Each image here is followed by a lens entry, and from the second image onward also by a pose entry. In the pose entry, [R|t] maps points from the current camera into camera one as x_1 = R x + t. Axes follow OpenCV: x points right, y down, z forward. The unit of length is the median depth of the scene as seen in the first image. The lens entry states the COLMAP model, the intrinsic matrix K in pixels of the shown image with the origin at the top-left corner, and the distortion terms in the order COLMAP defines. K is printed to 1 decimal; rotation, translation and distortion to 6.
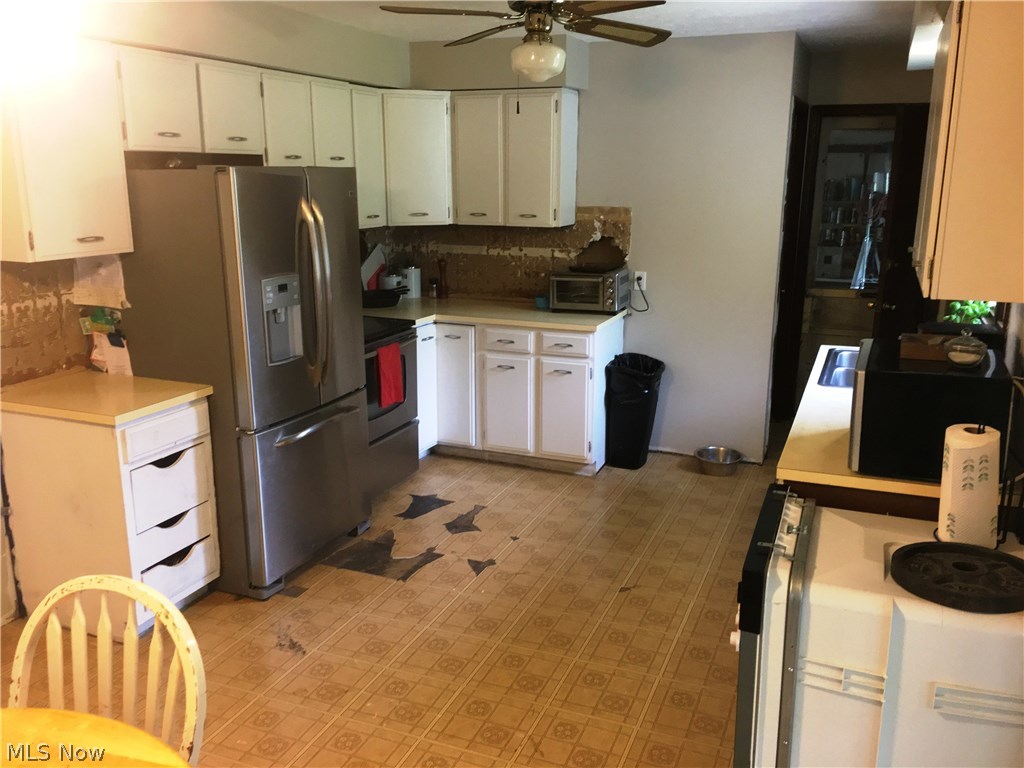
lens RADIAL K [[869.0, 0, 514.7], [0, 869.0, 383.3], [0, 0, 1]] dist [-0.038872, 0.005745]
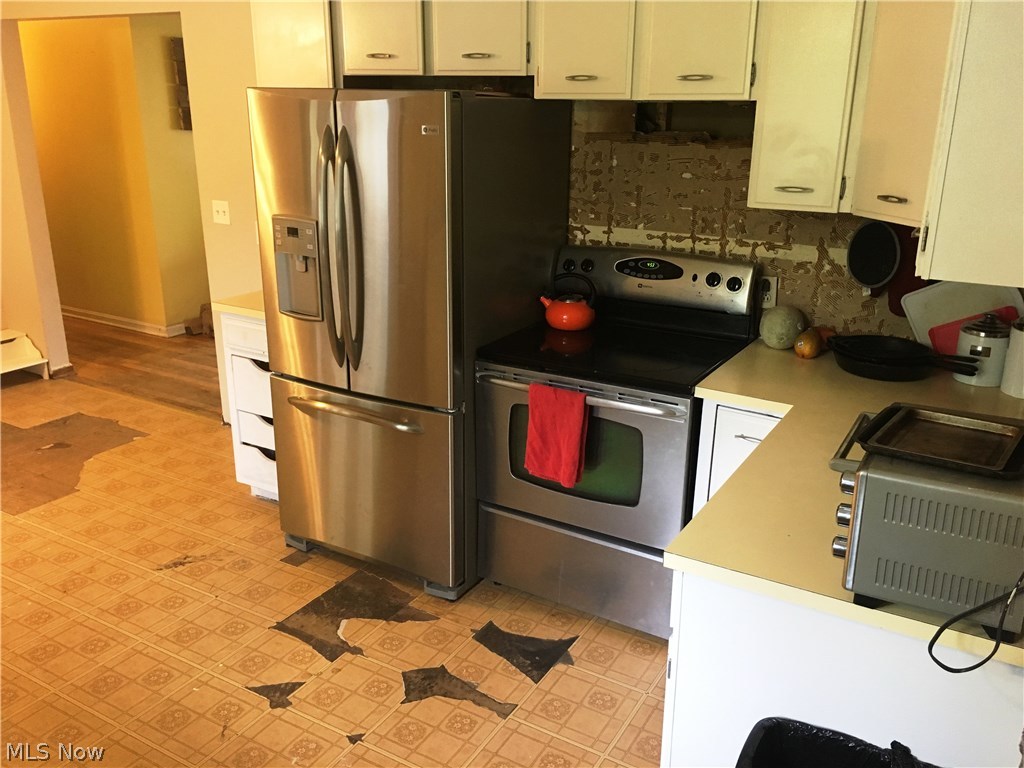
lens RADIAL K [[869.0, 0, 529.8], [0, 869.0, 366.7], [0, 0, 1]] dist [-0.038872, 0.005745]
pose [[-0.128594, 0.287774, -0.949026, 0.497320], [-0.246194, 0.917749, 0.311649, -0.278926], [0.960652, 0.273720, -0.047169, 1.154142]]
